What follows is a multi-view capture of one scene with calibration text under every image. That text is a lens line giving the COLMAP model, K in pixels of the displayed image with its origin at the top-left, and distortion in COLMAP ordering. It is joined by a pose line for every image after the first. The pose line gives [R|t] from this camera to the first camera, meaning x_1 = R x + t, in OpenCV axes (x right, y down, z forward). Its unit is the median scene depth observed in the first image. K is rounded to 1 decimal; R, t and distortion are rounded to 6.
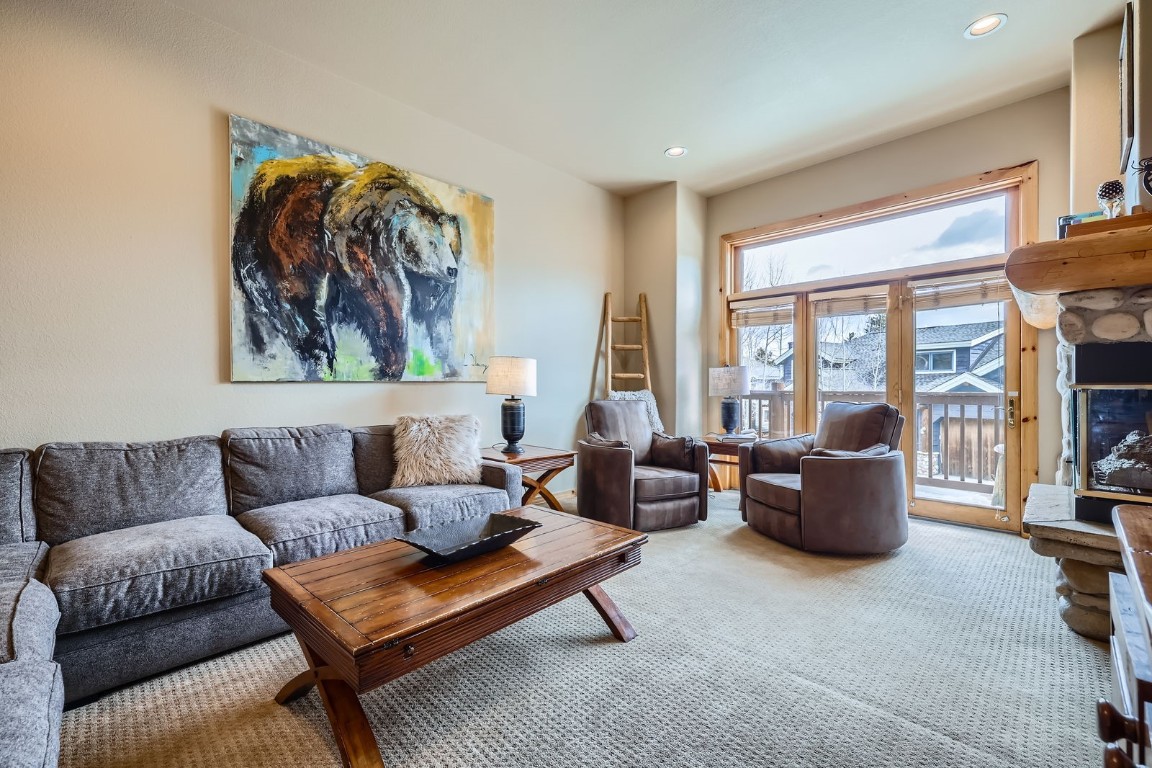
lens RADIAL K [[486.2, 0, 566.7], [0, 486.2, 380.7], [0, 0, 1]] dist [0.002540, 0.000098]
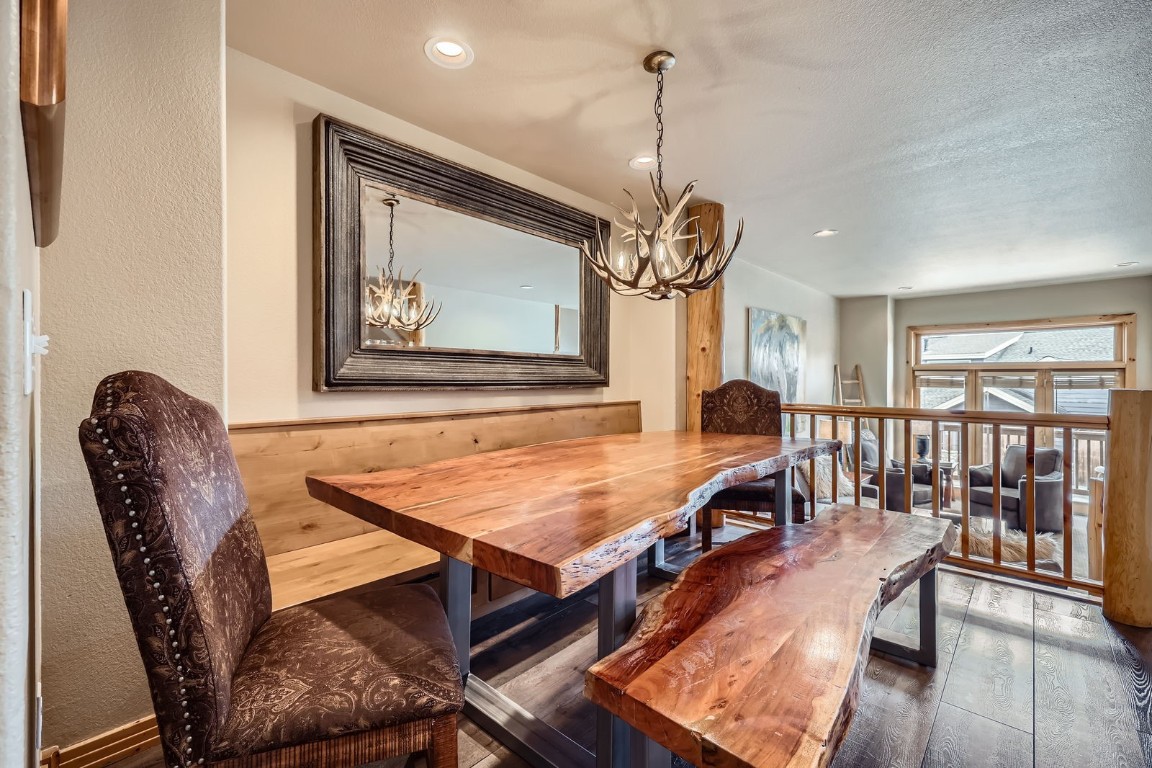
lens RADIAL K [[486.2, 0, 566.7], [0, 486.2, 380.7], [0, 0, 1]] dist [0.002540, 0.000098]
pose [[0.999200, -0.000419, 0.039983, -1.086543], [-0.000398, 0.999791, 0.020423, -0.213786], [-0.039983, -0.020423, 0.998992, -0.649801]]
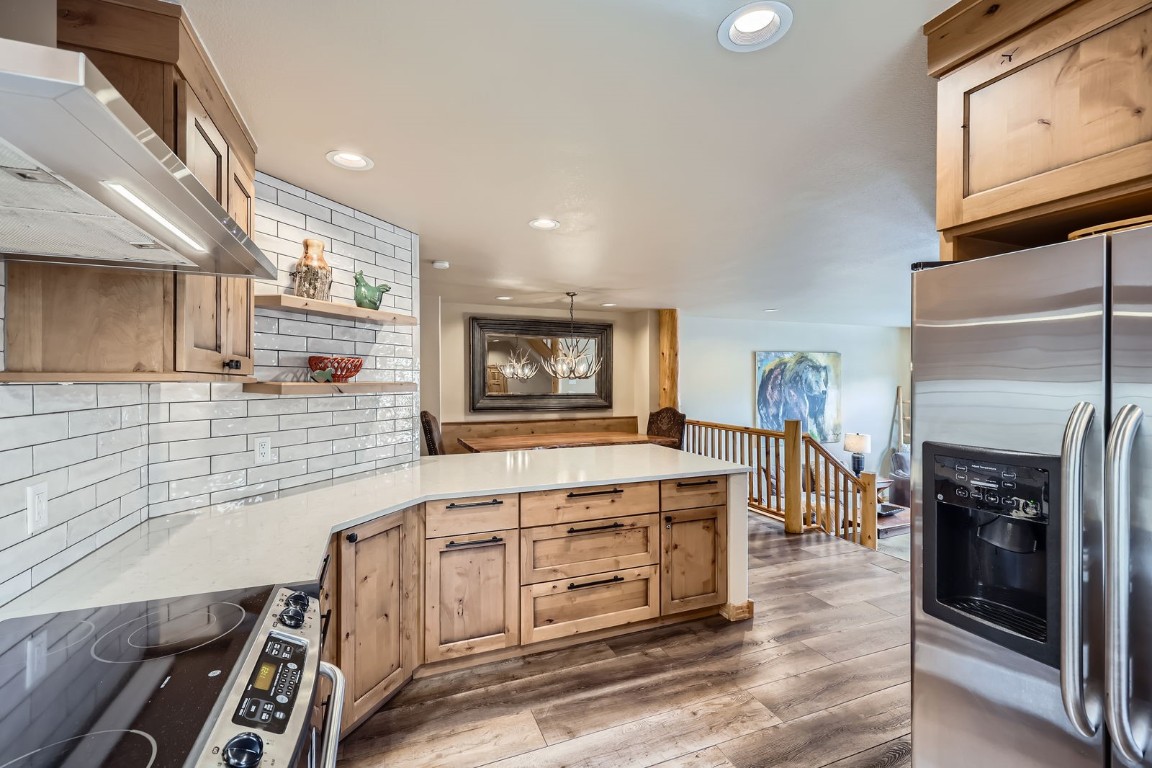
lens RADIAL K [[486.2, 0, 566.7], [0, 486.2, 380.7], [0, 0, 1]] dist [0.002540, 0.000098]
pose [[0.919044, -0.004909, -0.394125, -0.428335], [0.010248, 0.999882, 0.011443, -0.307275], [0.394022, -0.014556, 0.918986, -1.423453]]
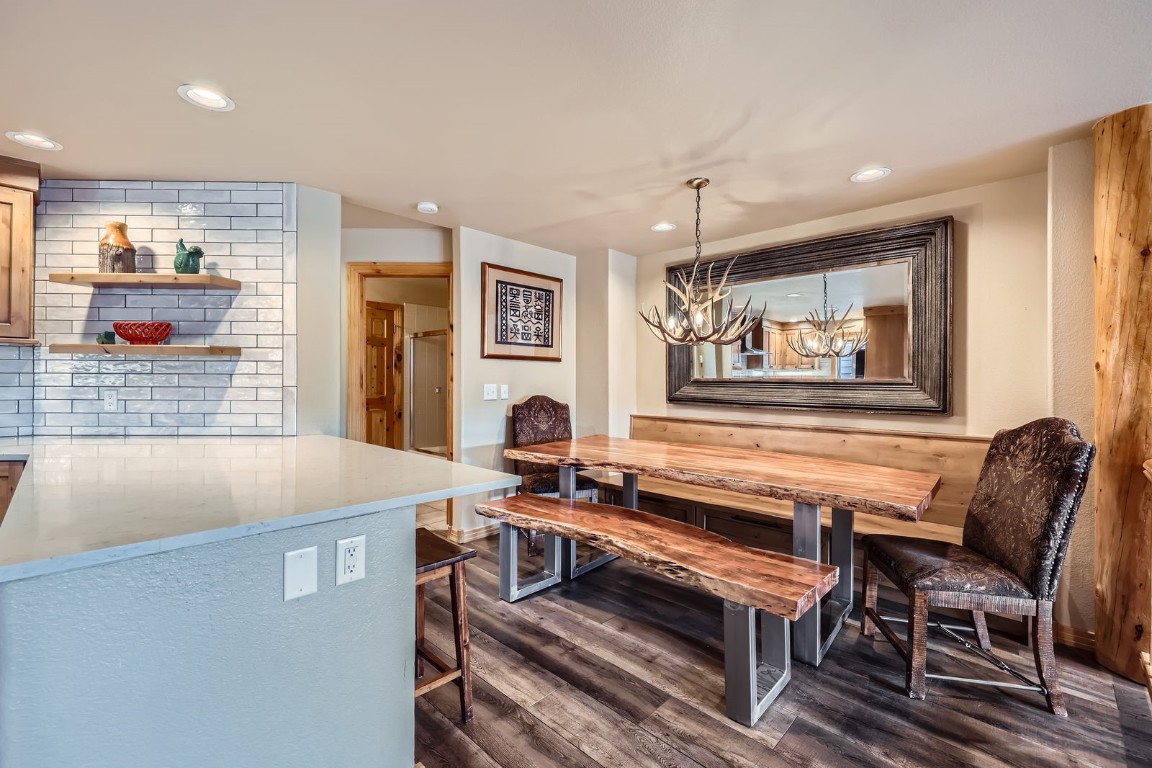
lens RADIAL K [[486.2, 0, 566.7], [0, 486.2, 380.7], [0, 0, 1]] dist [0.002540, 0.000098]
pose [[0.024927, -0.001442, -0.999688, -0.237565], [0.009653, 0.999953, -0.001202, -0.243080], [0.999643, -0.009620, 0.024939, -0.350087]]
